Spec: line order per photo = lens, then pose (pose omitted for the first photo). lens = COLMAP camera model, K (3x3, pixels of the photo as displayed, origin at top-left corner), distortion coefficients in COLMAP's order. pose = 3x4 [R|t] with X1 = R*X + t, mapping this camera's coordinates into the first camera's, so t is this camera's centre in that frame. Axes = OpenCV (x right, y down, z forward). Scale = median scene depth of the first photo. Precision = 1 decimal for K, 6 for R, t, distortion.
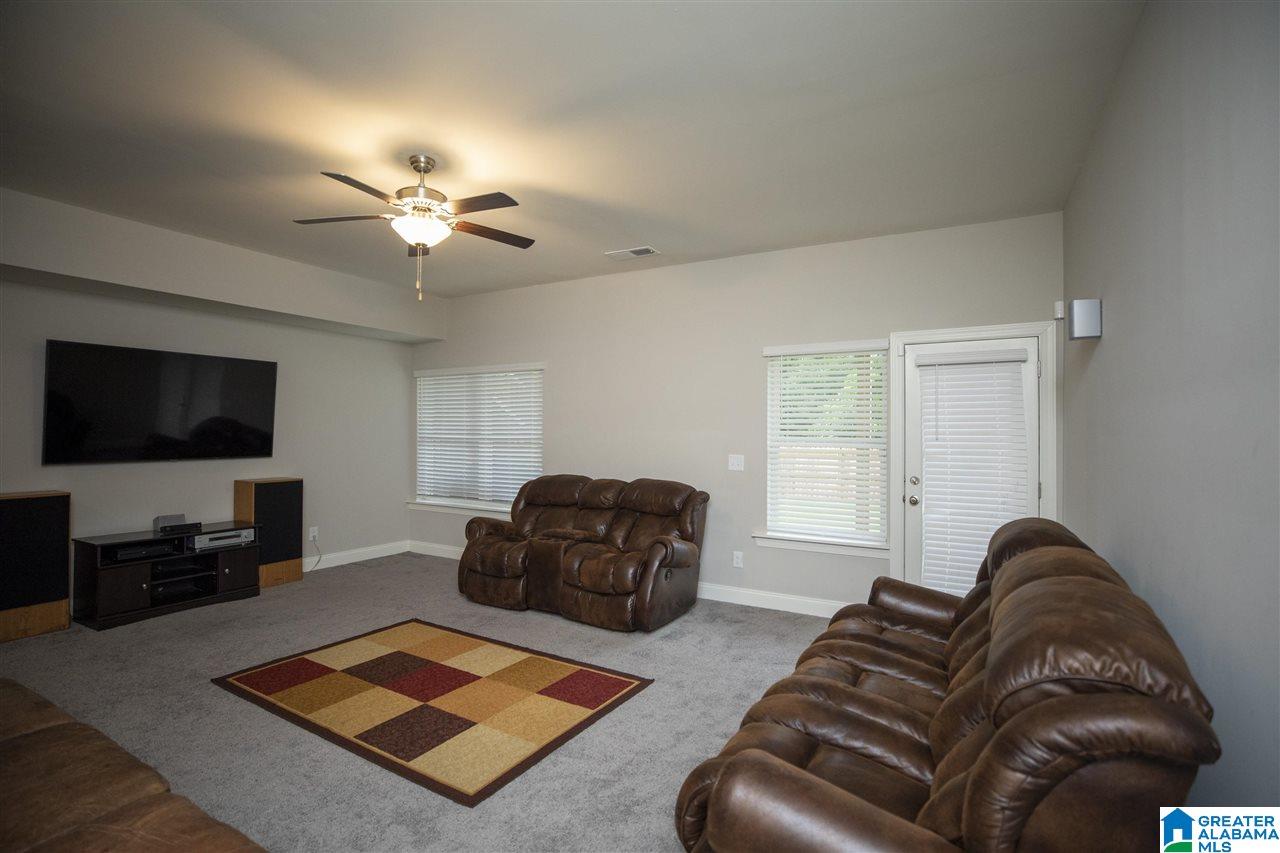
lens RADIAL K [[589.1, 0, 635.4], [0, 589.1, 428.3], [0, 0, 1]] dist [-0.018763, 0.000066]
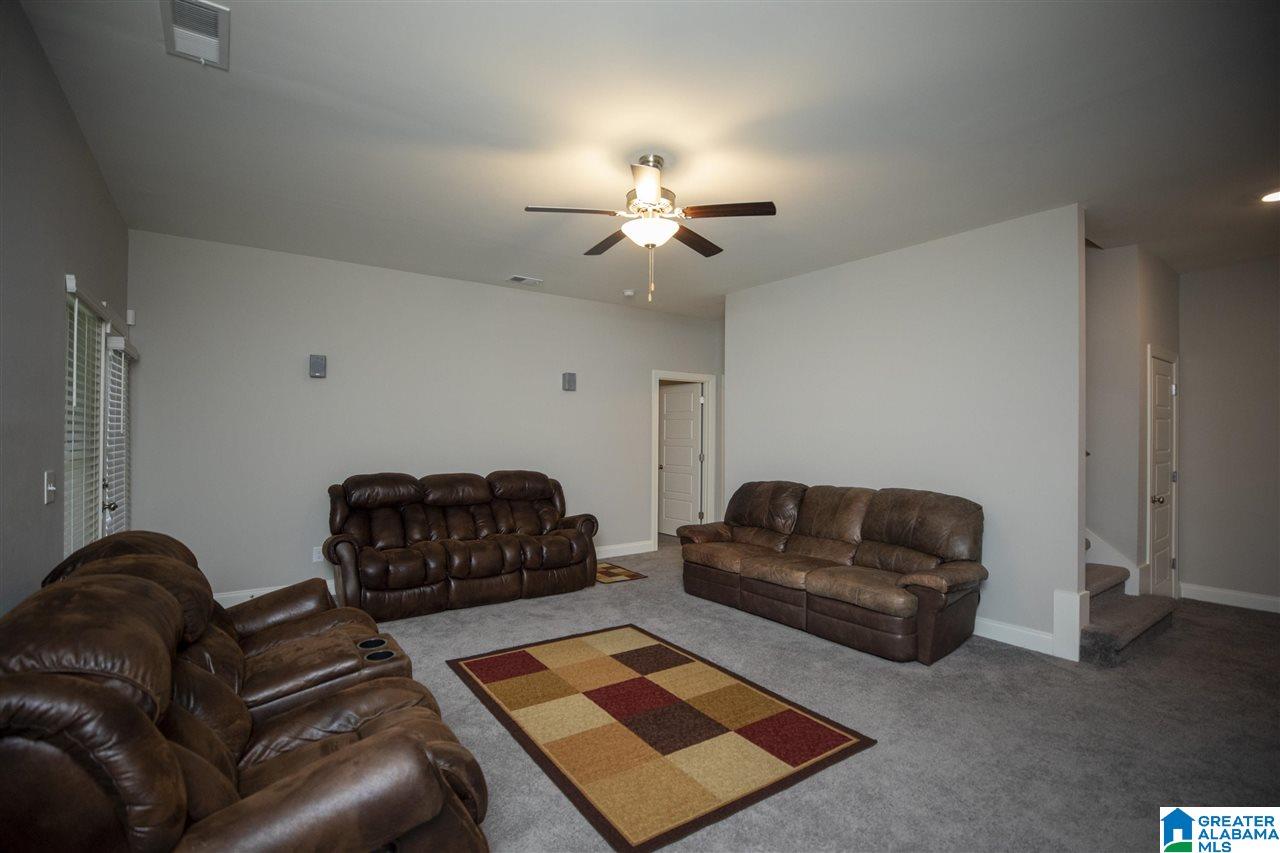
lens RADIAL K [[589.1, 0, 635.4], [0, 589.1, 428.3], [0, 0, 1]] dist [-0.018763, 0.000066]
pose [[-0.906644, -0.011106, 0.421749, -0.757718], [-0.018505, 0.999738, -0.013455, 0.007246], [-0.421490, -0.020003, -0.906613, 1.891671]]
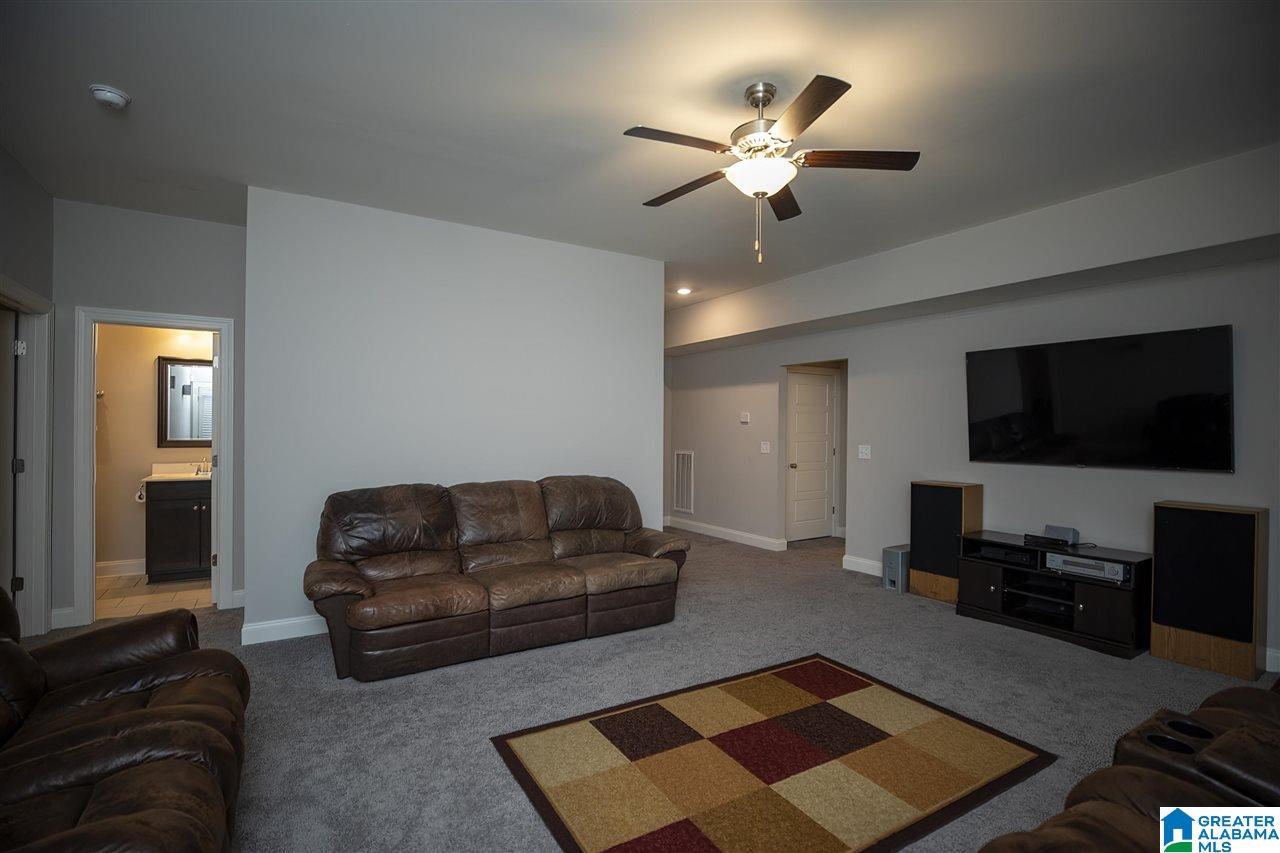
lens RADIAL K [[603.1, 0, 636.0], [0, 603.1, 433.6], [0, 0, 1]] dist [-0.026073, -0.000218]
pose [[-0.476977, -0.006171, -0.878894, 0.436524], [-0.005758, 0.999976, -0.003896, 0.021704], [0.878897, 0.003203, -0.477001, 1.232613]]
